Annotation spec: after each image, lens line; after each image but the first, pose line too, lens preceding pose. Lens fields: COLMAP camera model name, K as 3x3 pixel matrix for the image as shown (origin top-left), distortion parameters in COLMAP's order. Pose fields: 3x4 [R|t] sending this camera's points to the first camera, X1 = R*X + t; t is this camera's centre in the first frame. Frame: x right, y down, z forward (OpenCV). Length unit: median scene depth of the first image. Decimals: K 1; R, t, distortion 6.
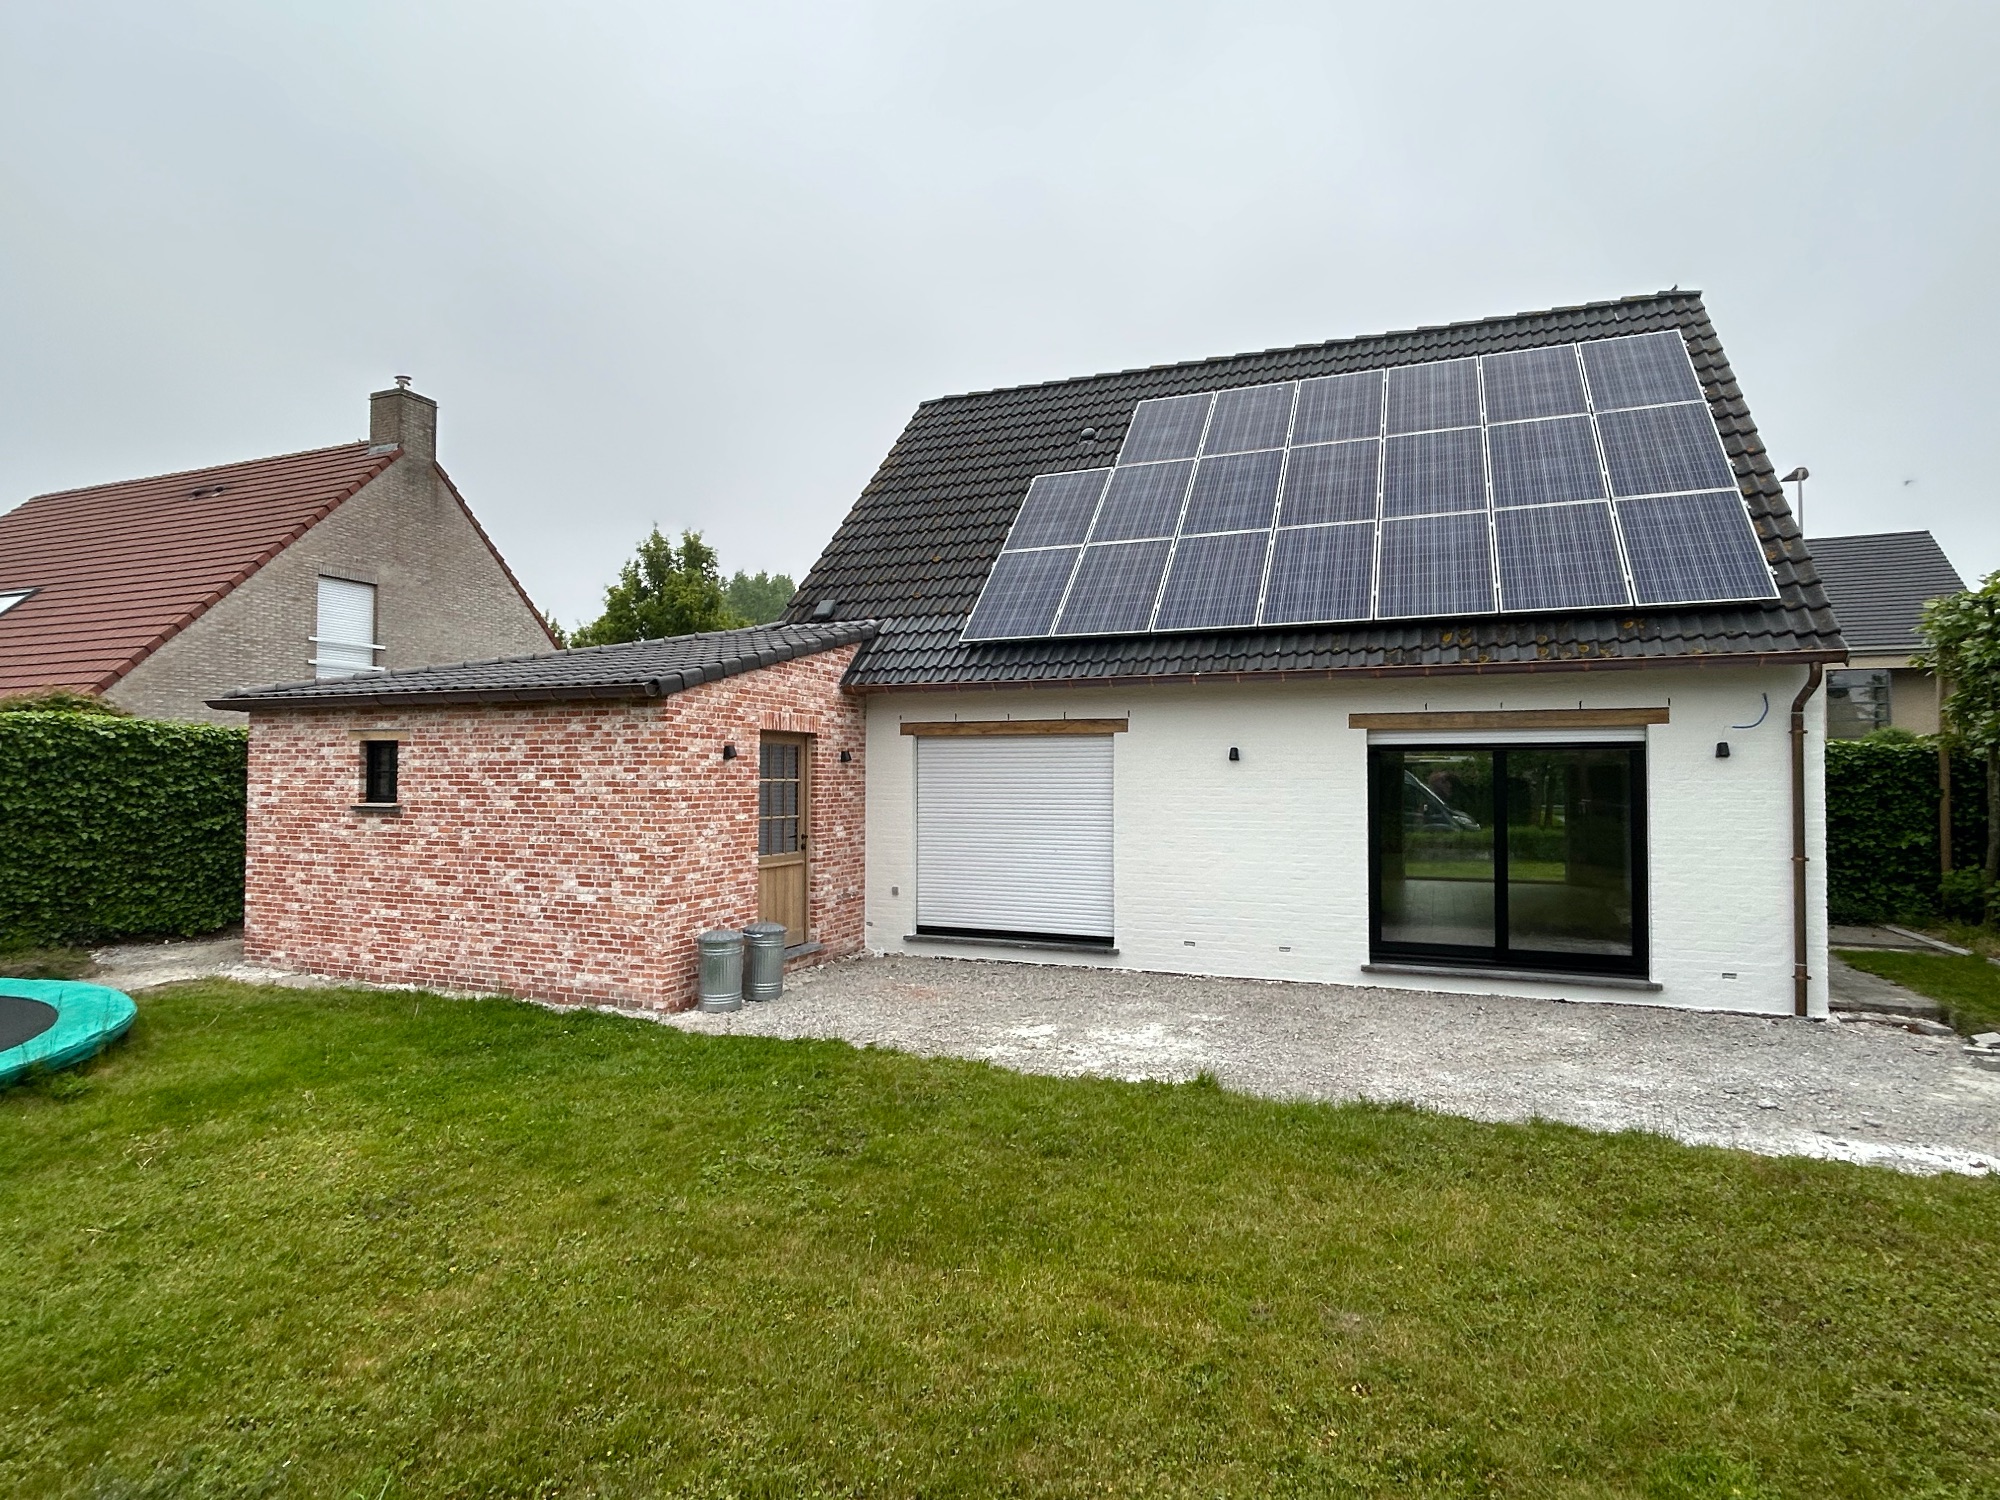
lens RADIAL K [[1066.8, 0, 997.7], [0, 1066.8, 756.1], [0, 0, 1]] dist [-0.000176, 0.000314]
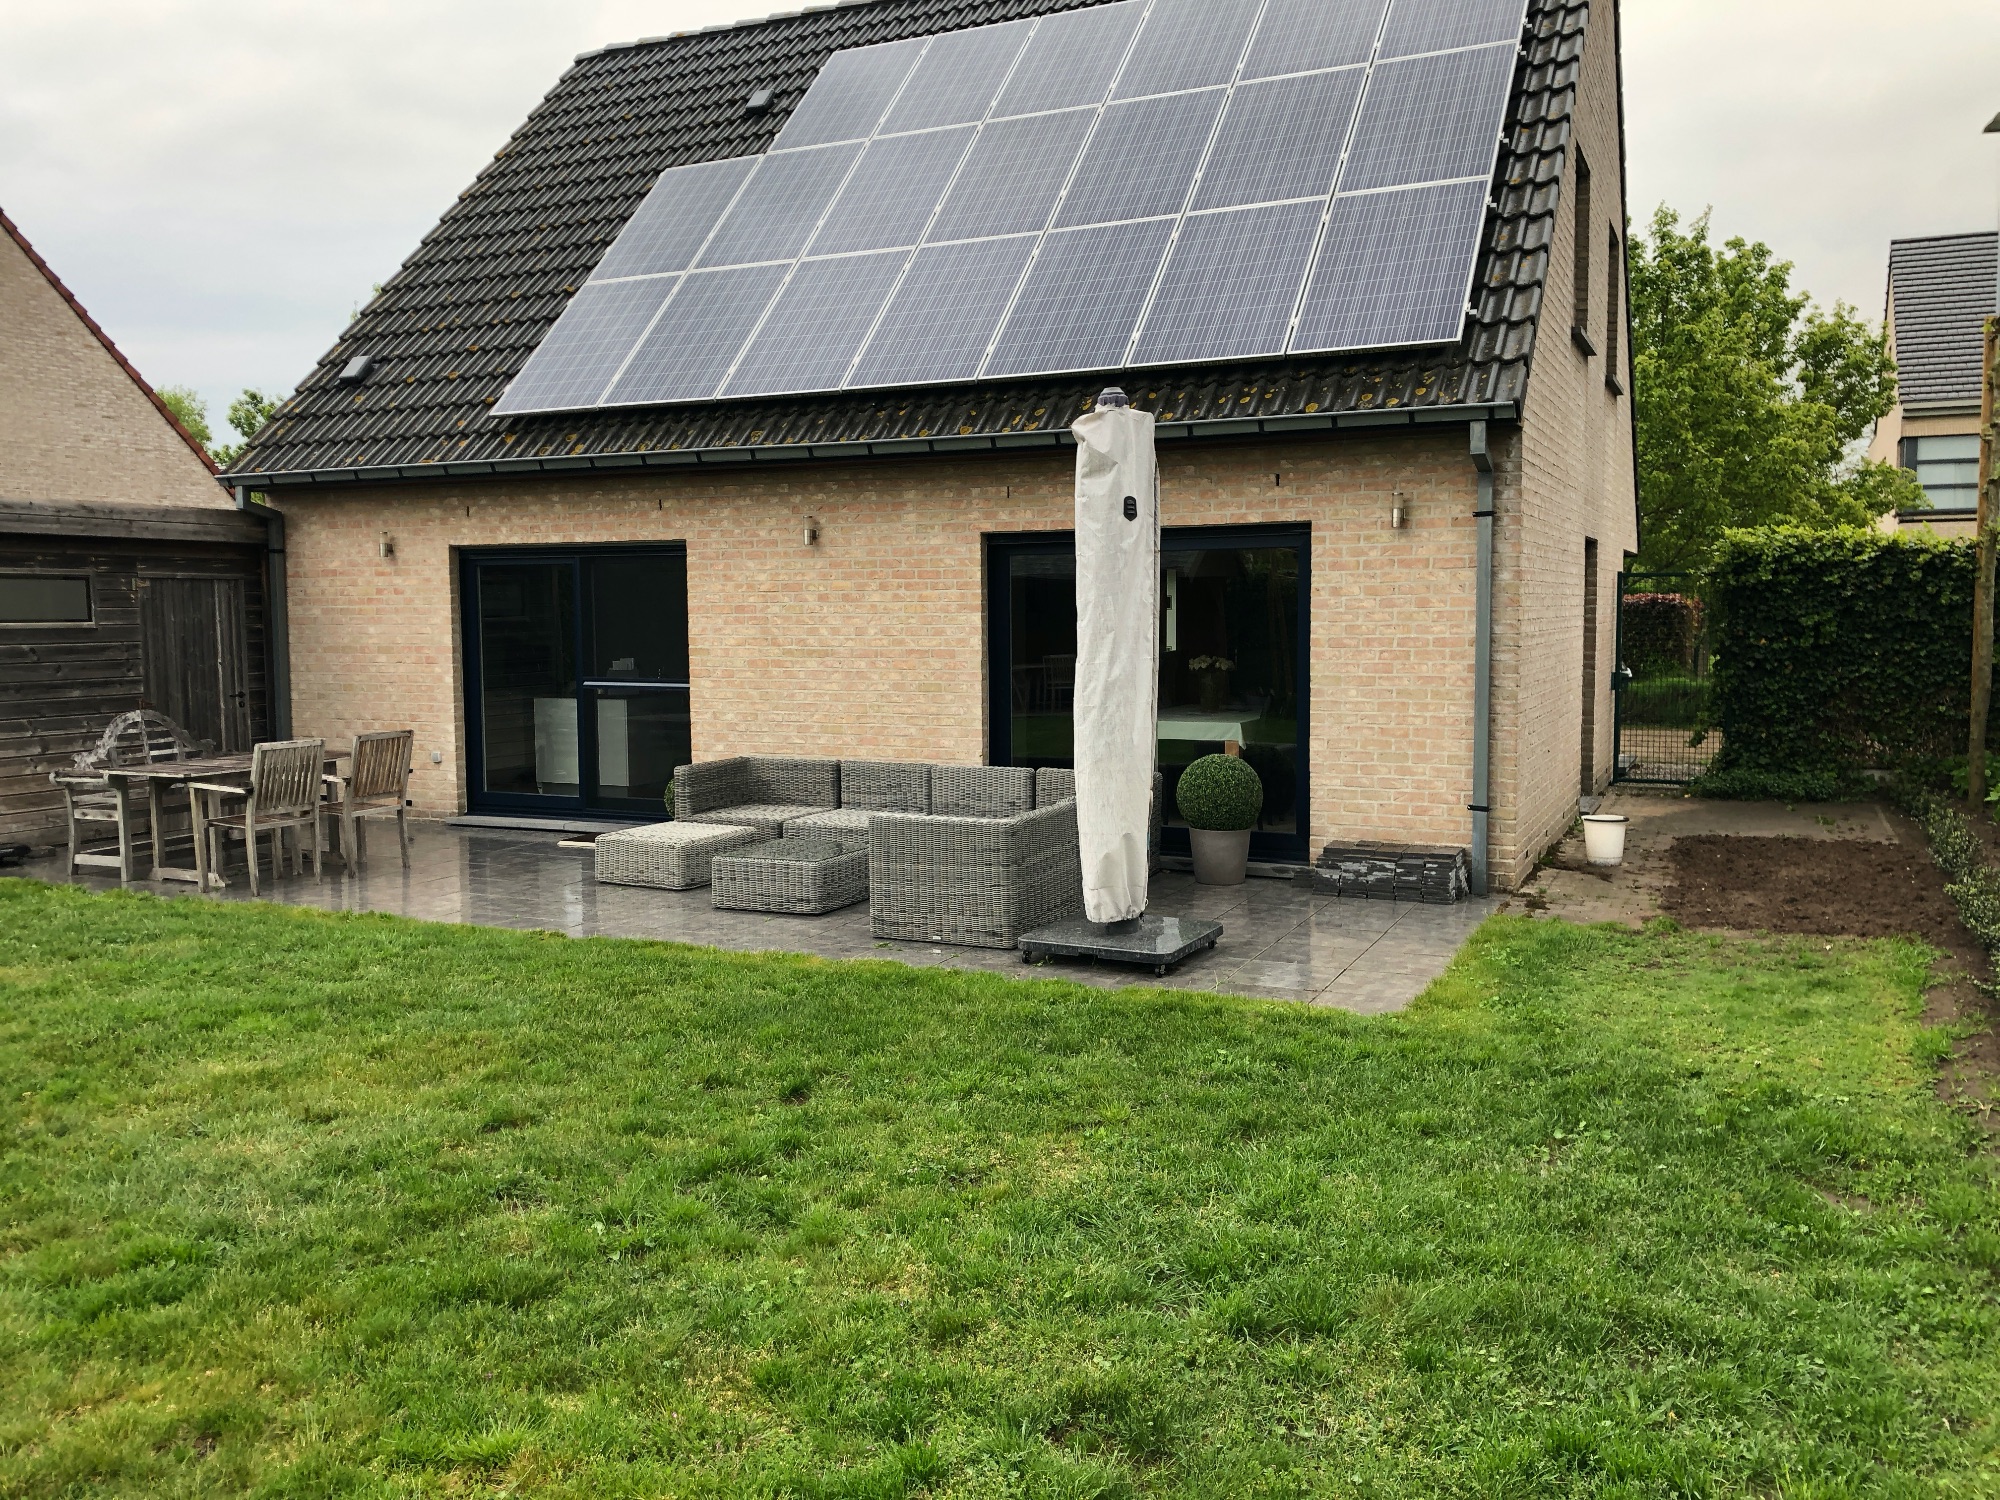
lens RADIAL K [[1625.8, 0, 1001.1], [0, 1625.8, 743.0], [0, 0, 1]] dist [0.017377, 0.009747]
pose [[0.999405, -0.029242, -0.018269, 0.217697], [0.031094, 0.993334, 0.110994, 0.007103], [0.014902, -0.111497, 0.993653, -0.117878]]
